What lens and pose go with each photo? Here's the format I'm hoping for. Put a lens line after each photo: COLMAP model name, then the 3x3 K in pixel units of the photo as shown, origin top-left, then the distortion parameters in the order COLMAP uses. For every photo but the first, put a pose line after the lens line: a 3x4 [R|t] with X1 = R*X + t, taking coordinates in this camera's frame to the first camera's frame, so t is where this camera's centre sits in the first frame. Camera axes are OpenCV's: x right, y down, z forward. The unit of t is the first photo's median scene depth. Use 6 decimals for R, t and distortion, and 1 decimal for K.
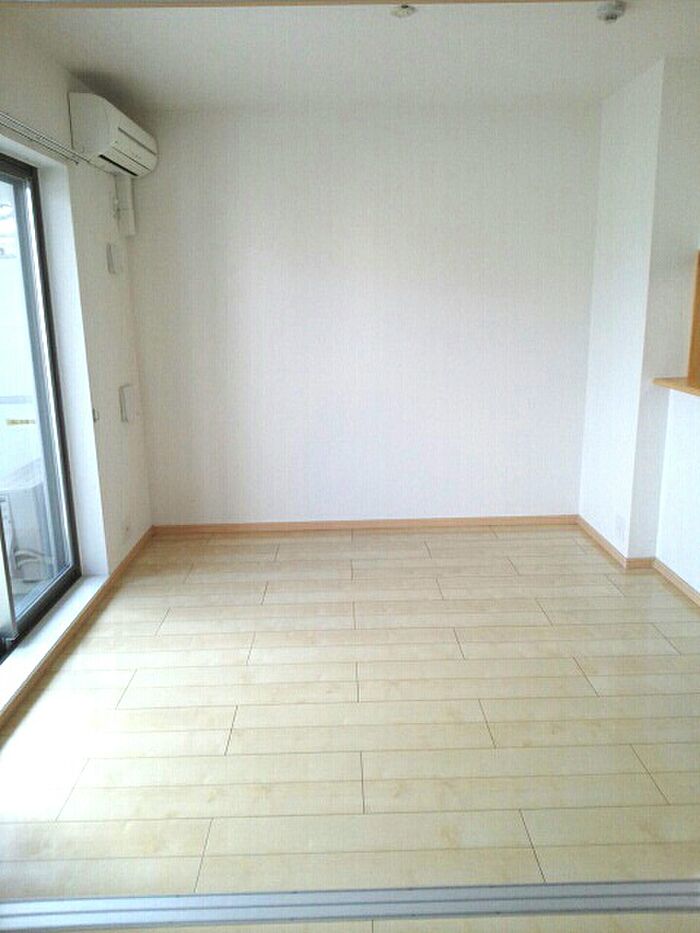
lens RADIAL K [[724.9, 0, 350.0], [0, 724.9, 466.5], [0, 0, 1]] dist [-0.001102, -0.000130]
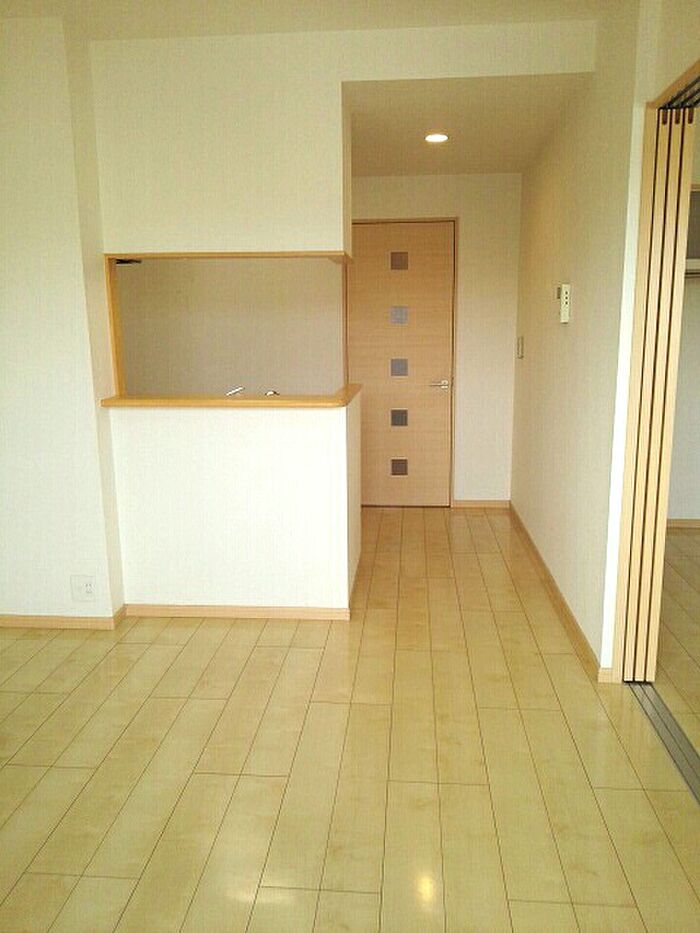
lens RADIAL K [[724.9, 0, 350.0], [0, 724.9, 466.5], [0, 0, 1]] dist [-0.001102, -0.000130]
pose [[0.099952, -0.179221, 0.978718, -0.432155], [0.232677, 0.960581, 0.152138, -0.118915], [-0.967404, 0.212519, 0.137712, 0.651483]]
